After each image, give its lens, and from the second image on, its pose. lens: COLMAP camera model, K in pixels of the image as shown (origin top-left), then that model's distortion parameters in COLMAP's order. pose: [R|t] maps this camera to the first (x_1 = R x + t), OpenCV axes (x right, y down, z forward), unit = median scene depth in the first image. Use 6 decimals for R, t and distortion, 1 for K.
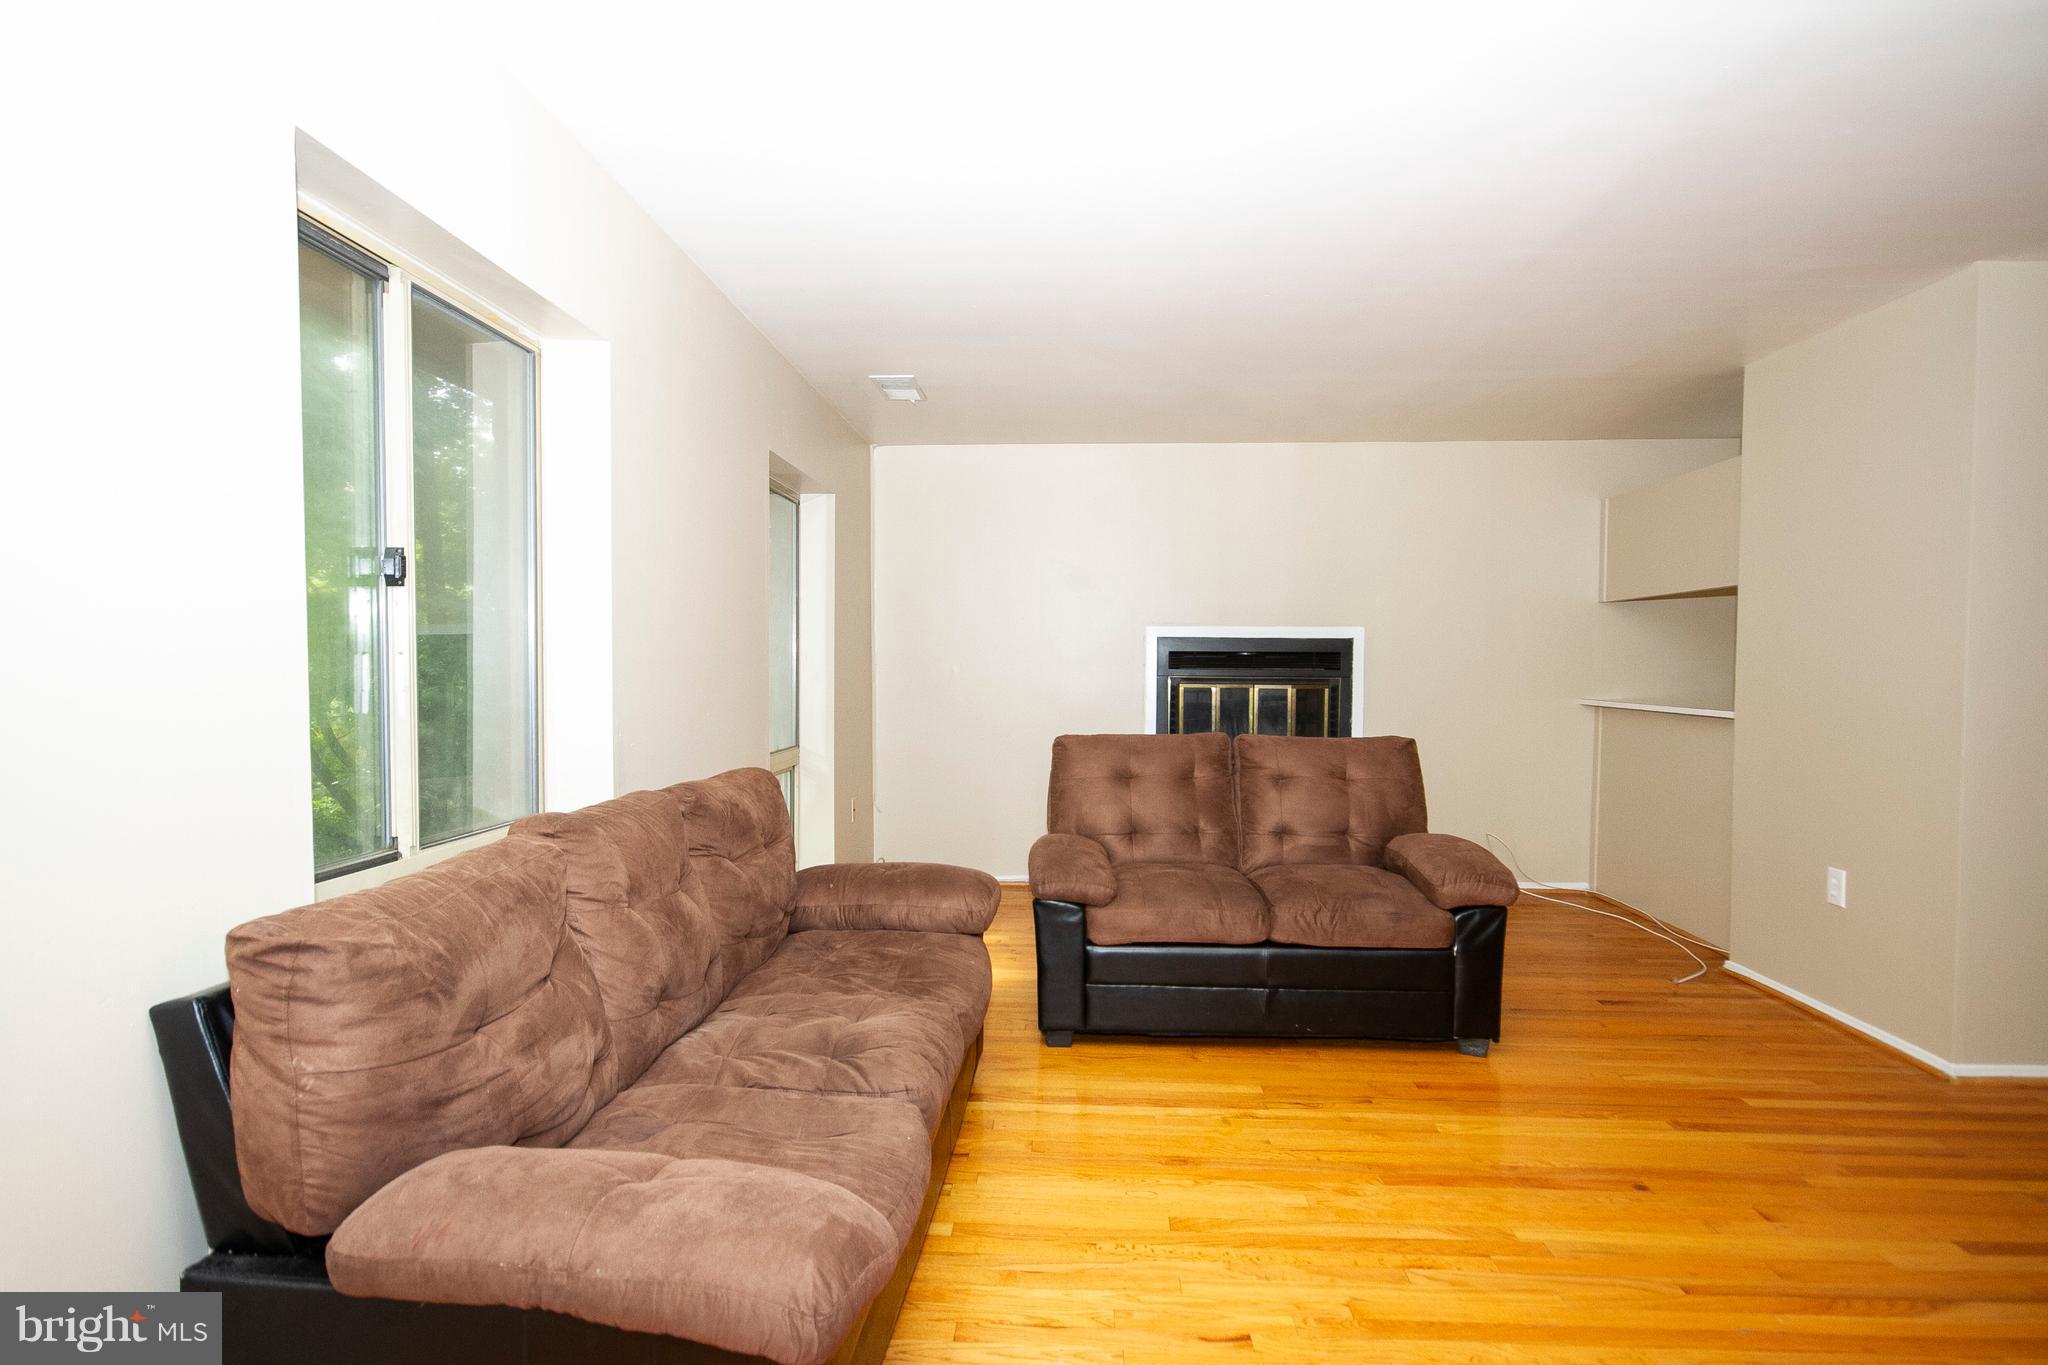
lens RADIAL K [[1058.7, 0, 1024.0], [0, 1058.7, 682.5], [0, 0, 1]] dist [0.000338, 0.000422]
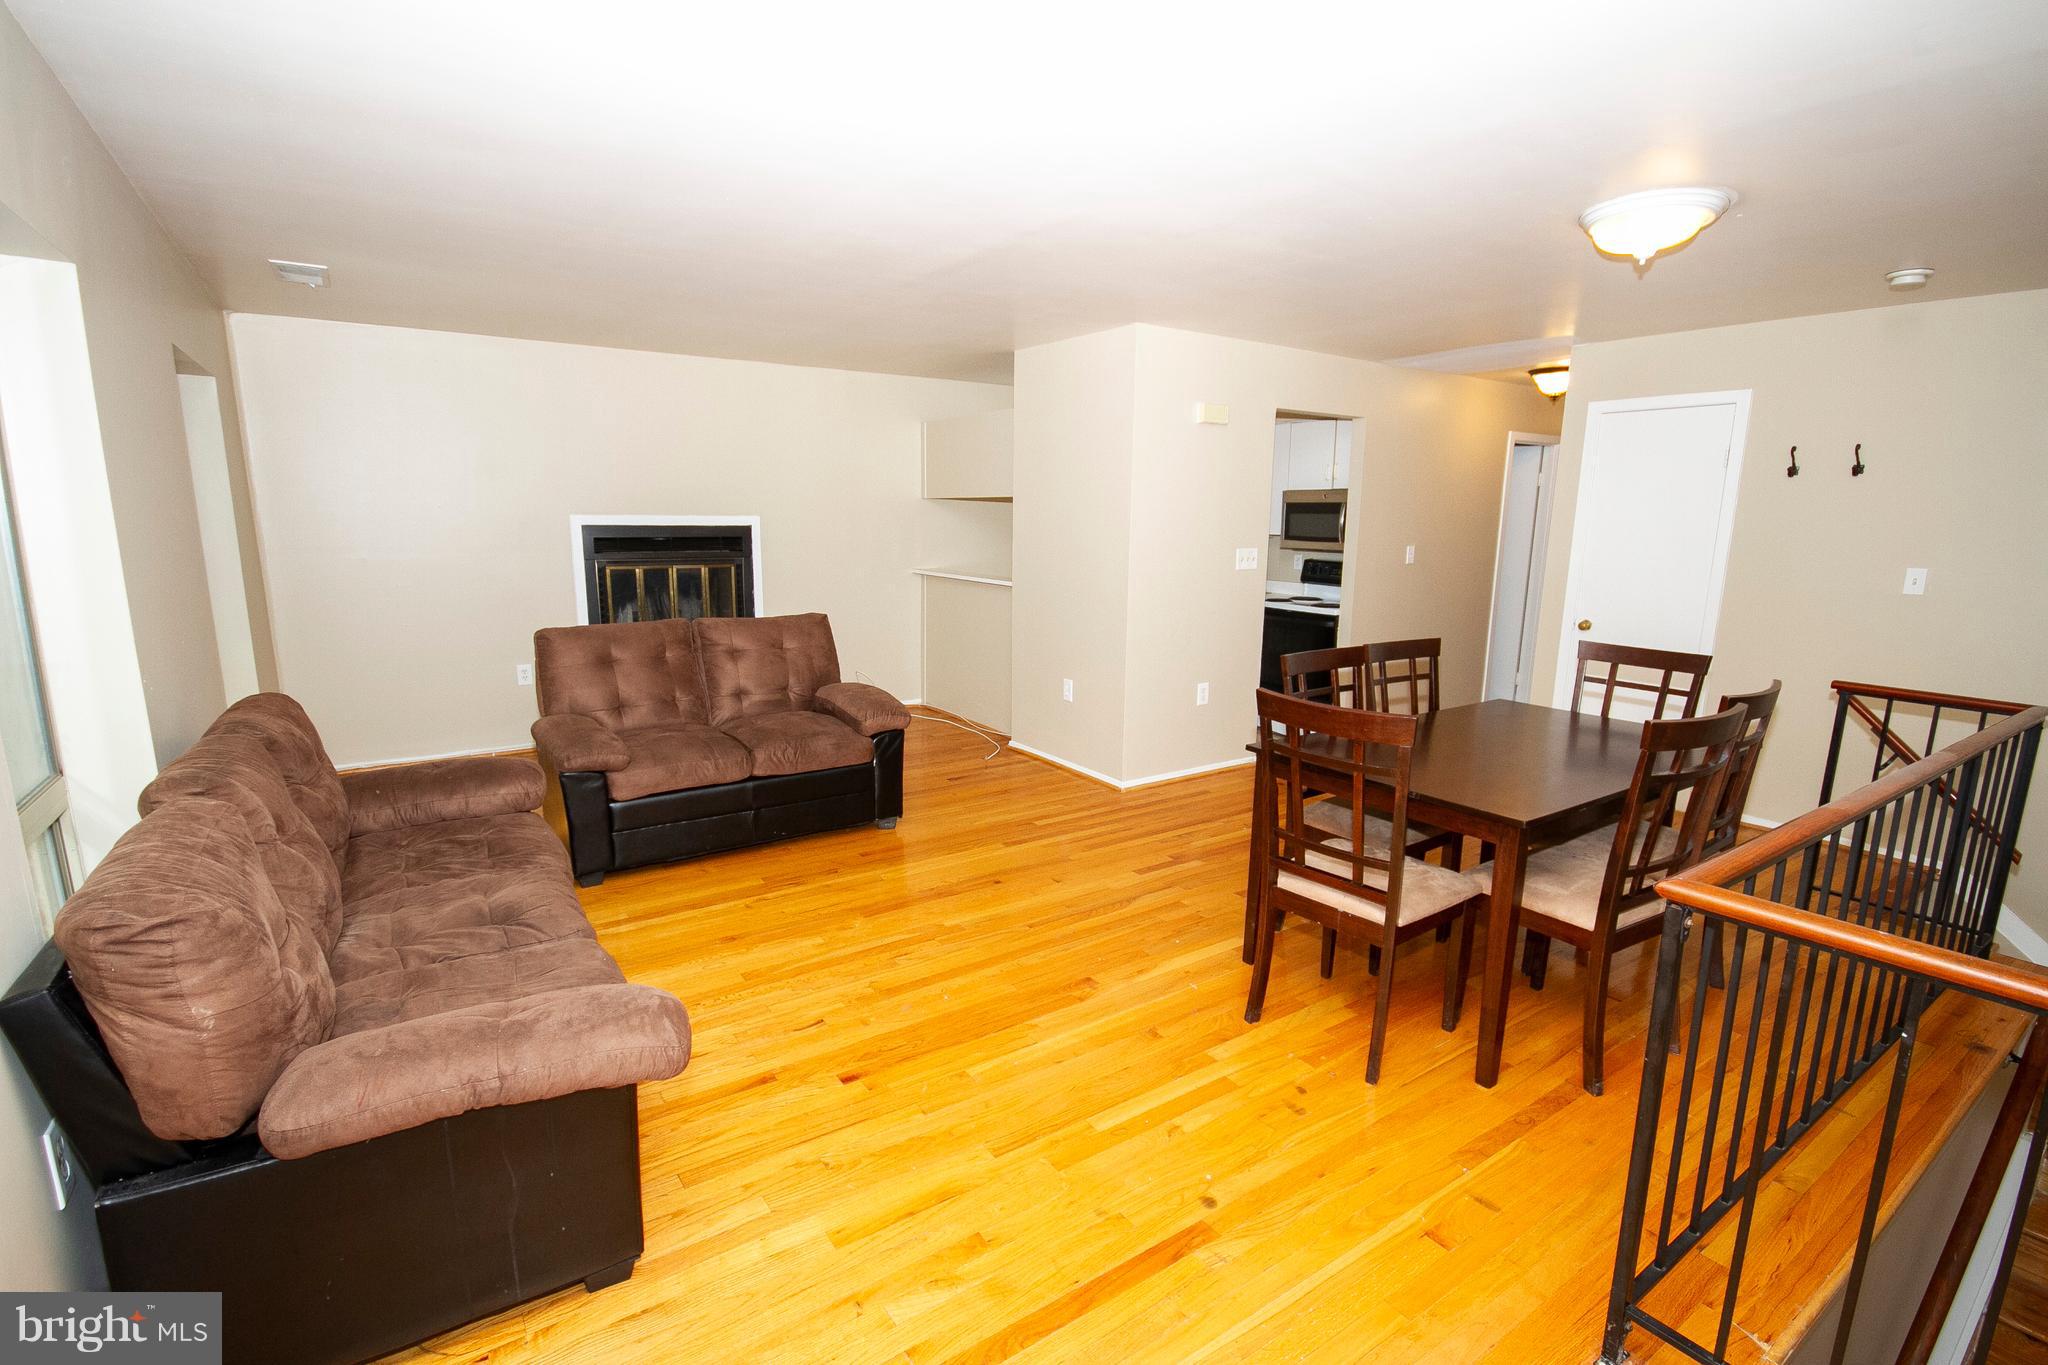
lens RADIAL K [[904.9, 0, 1028.8], [0, 904.9, 689.0], [0, 0, 1]] dist [-0.017135, -0.000345]
pose [[0.800279, -0.103243, 0.590672, -0.152419], [0.004901, 0.986159, 0.165729, -0.054951], [-0.599607, -0.129735, 0.789709, -0.108358]]
